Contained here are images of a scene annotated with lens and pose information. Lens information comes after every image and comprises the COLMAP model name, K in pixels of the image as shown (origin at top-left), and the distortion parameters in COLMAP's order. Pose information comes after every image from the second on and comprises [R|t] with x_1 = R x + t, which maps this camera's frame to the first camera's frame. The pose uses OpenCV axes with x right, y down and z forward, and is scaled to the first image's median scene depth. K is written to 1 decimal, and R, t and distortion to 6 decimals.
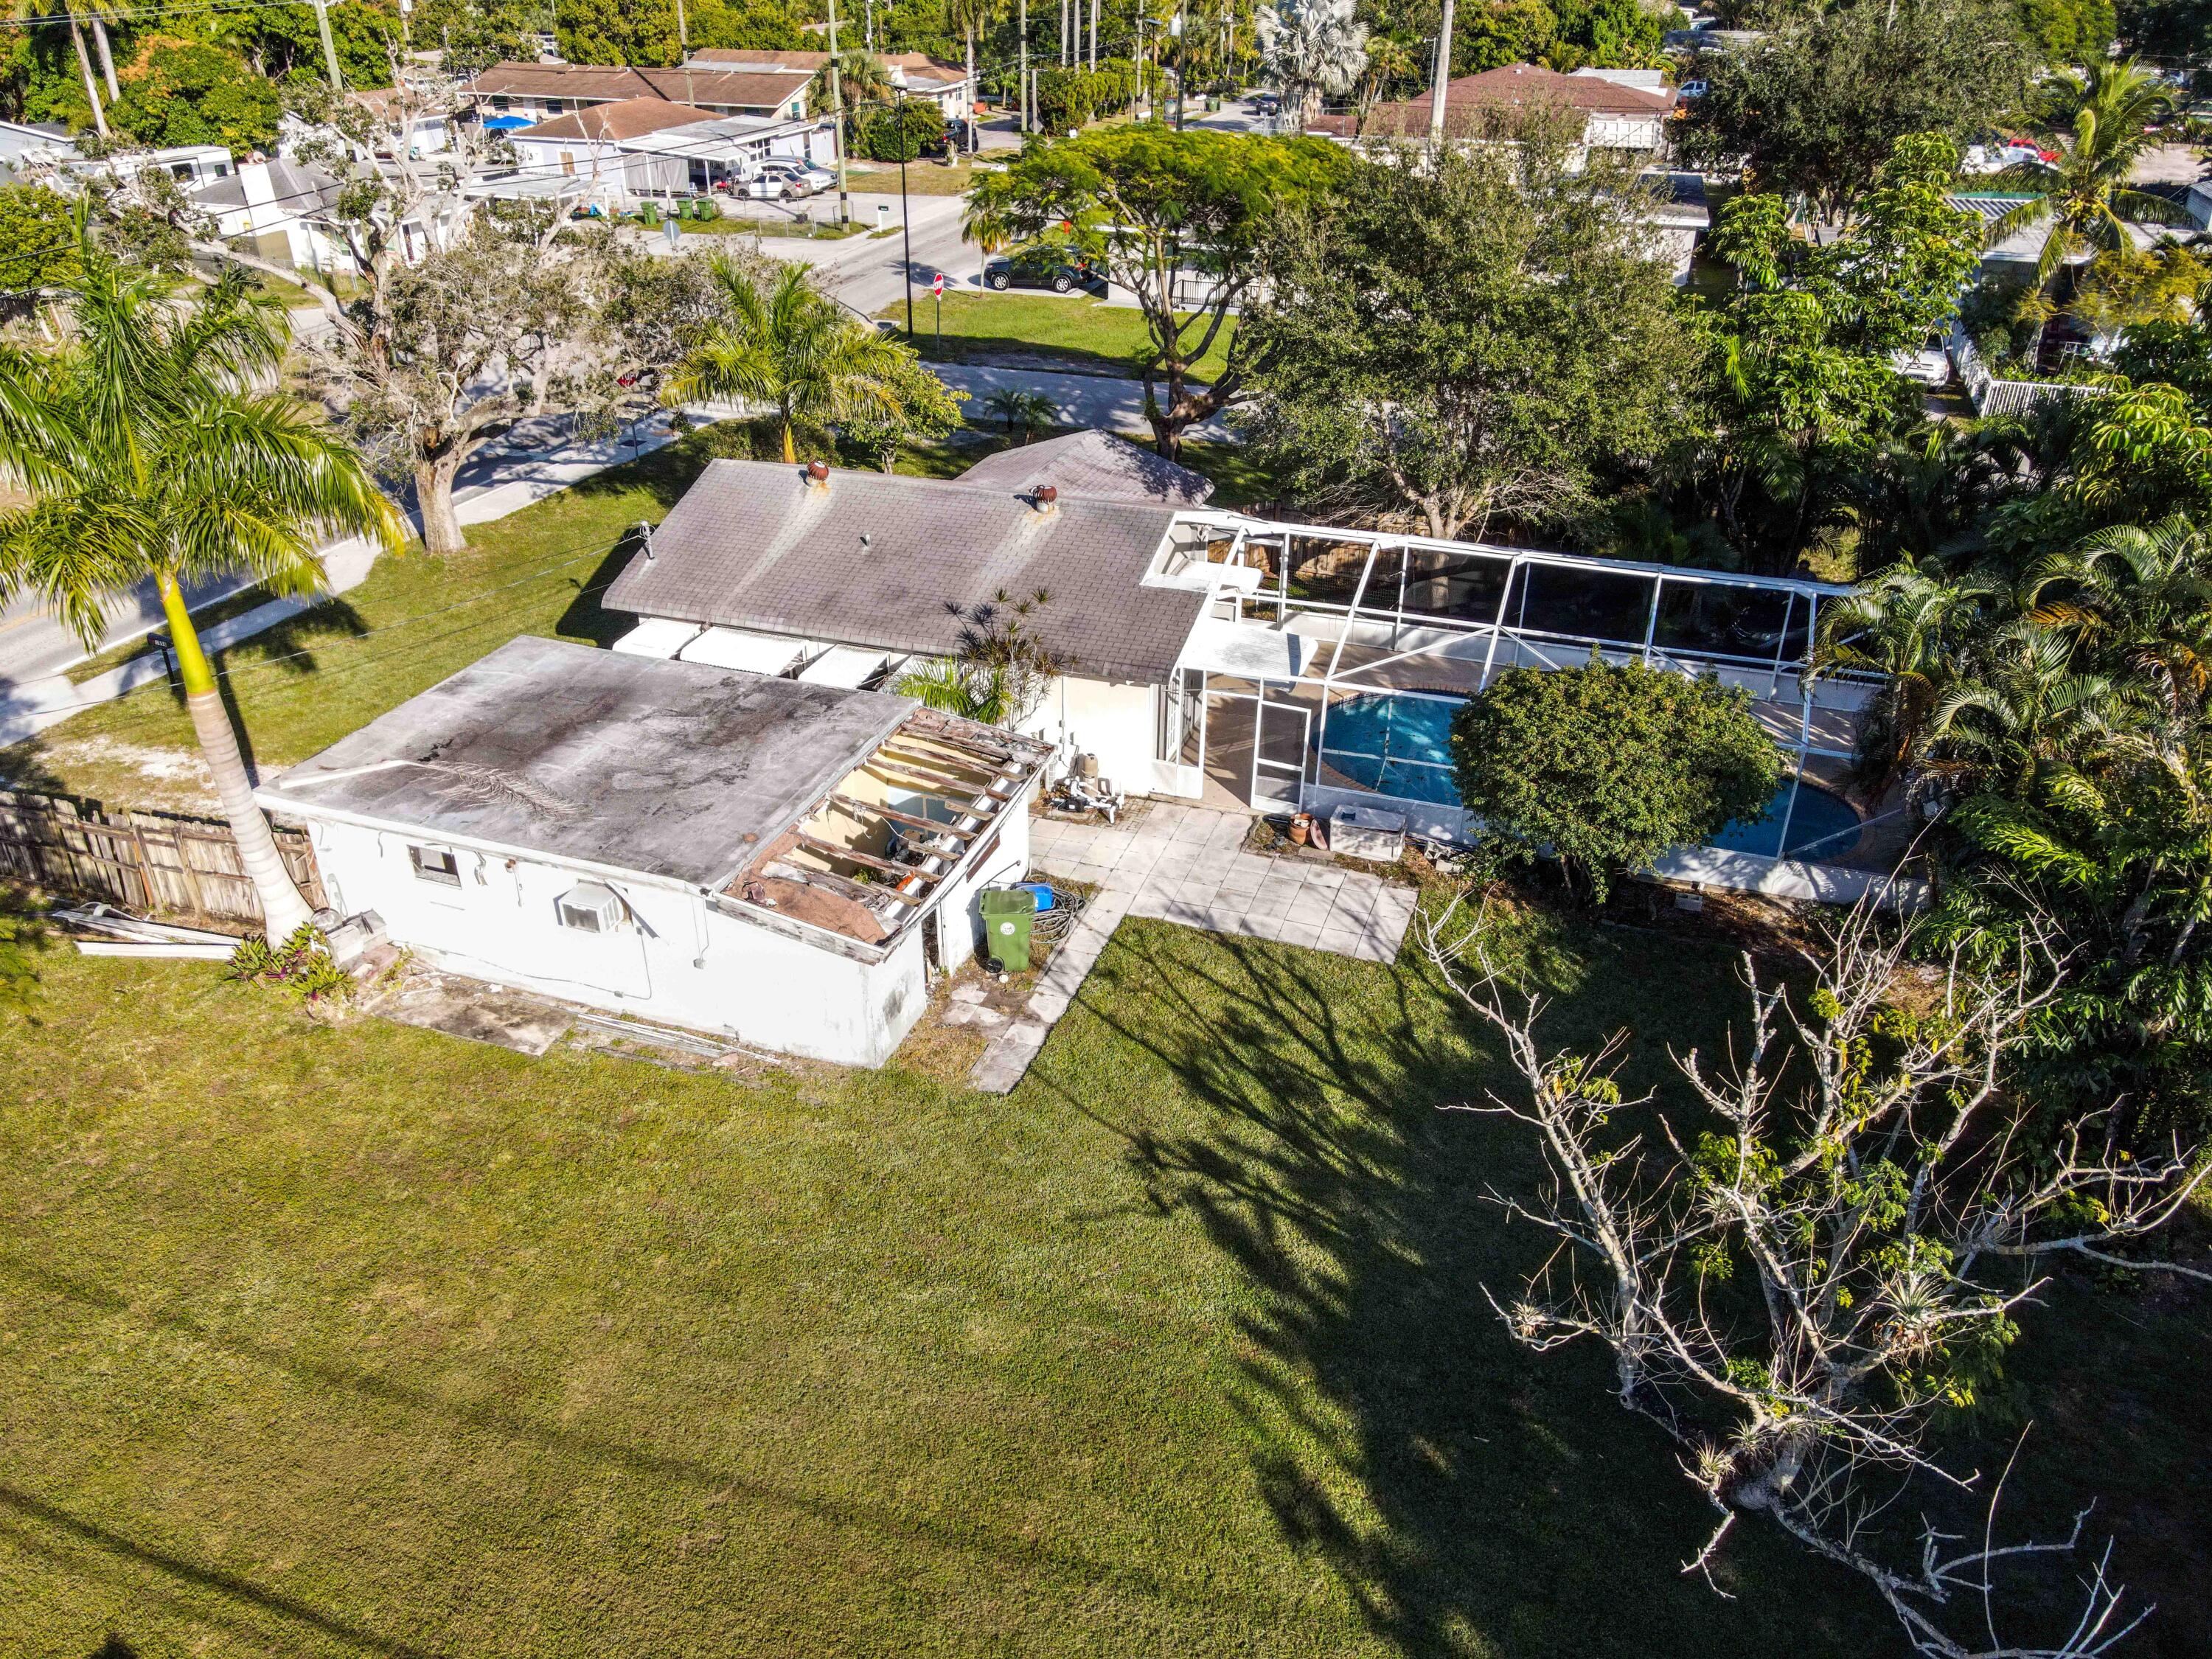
lens RADIAL K [[1614.8, 0, 1095.1], [0, 1614.8, 831.4], [0, 0, 1]] dist [0.017707, -0.002020]
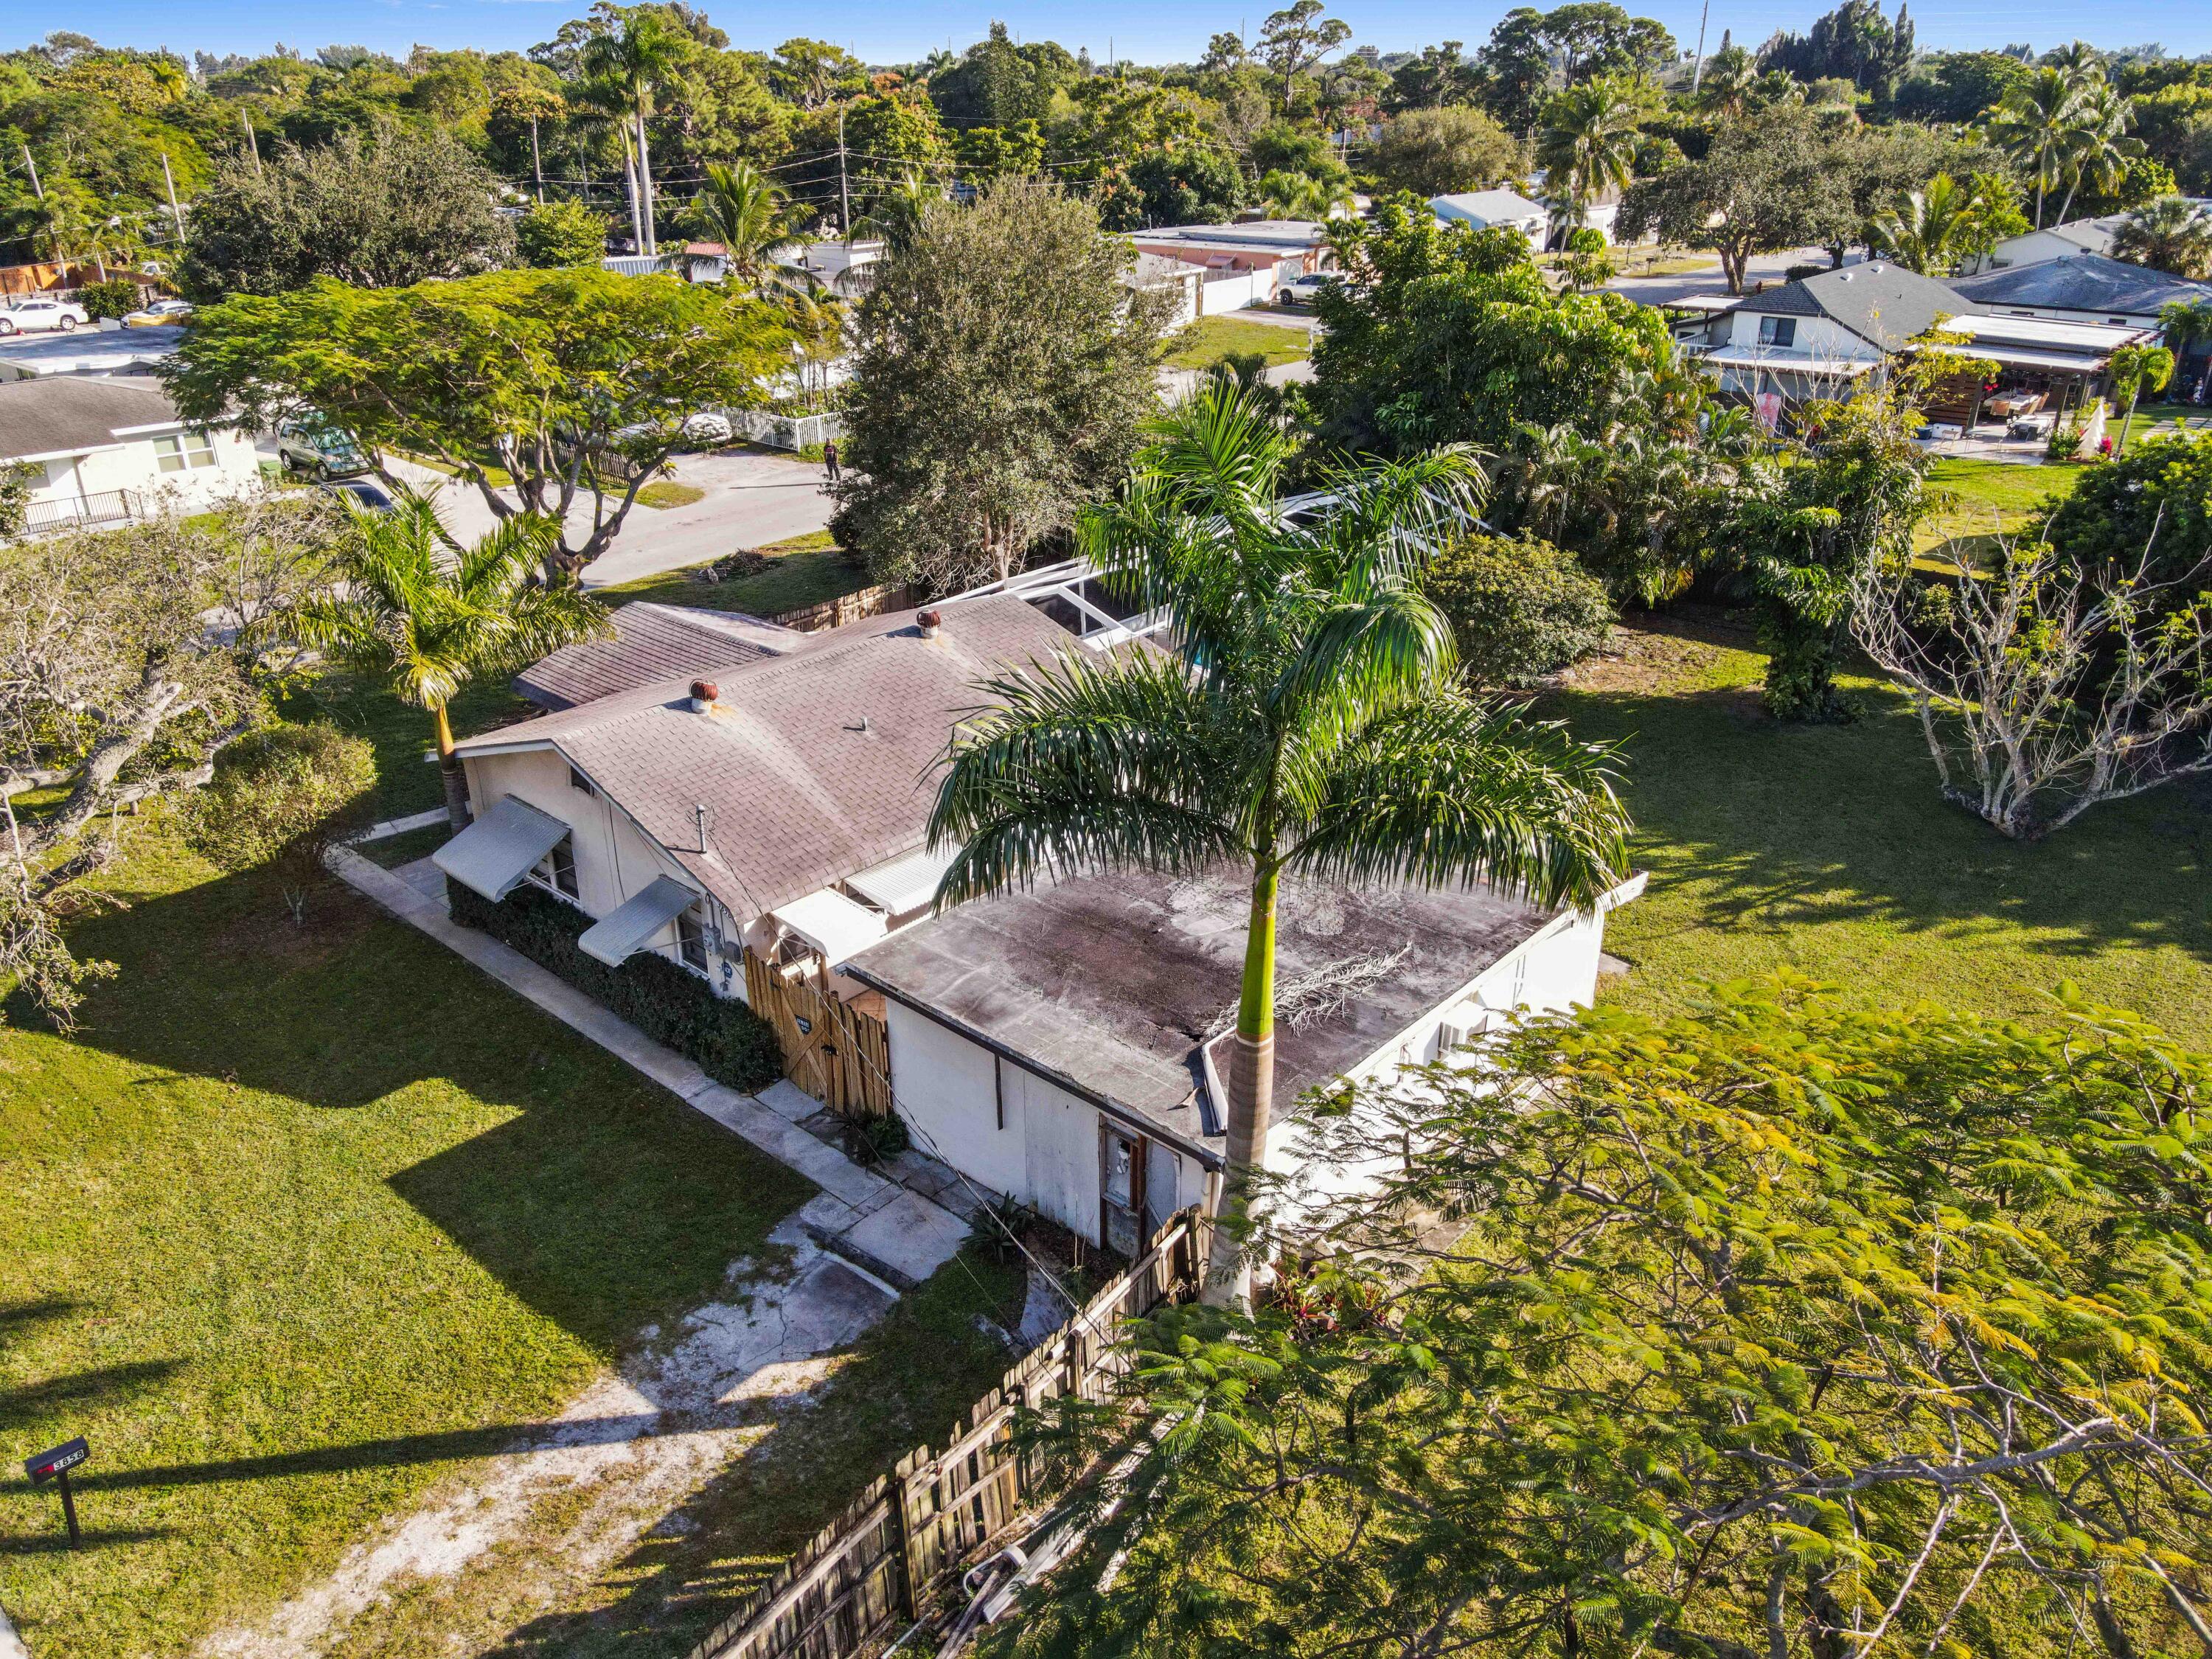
lens RADIAL K [[1614.8, 0, 1119.6], [0, 1614.8, 830.1], [0, 0, 1]] dist [0.017707, -0.002020]
pose [[0.372857, -0.397264, 0.838546, -0.956882], [0.457771, 0.864835, 0.206172, -0.283686], [-0.807108, 0.306989, 0.504315, 0.547619]]
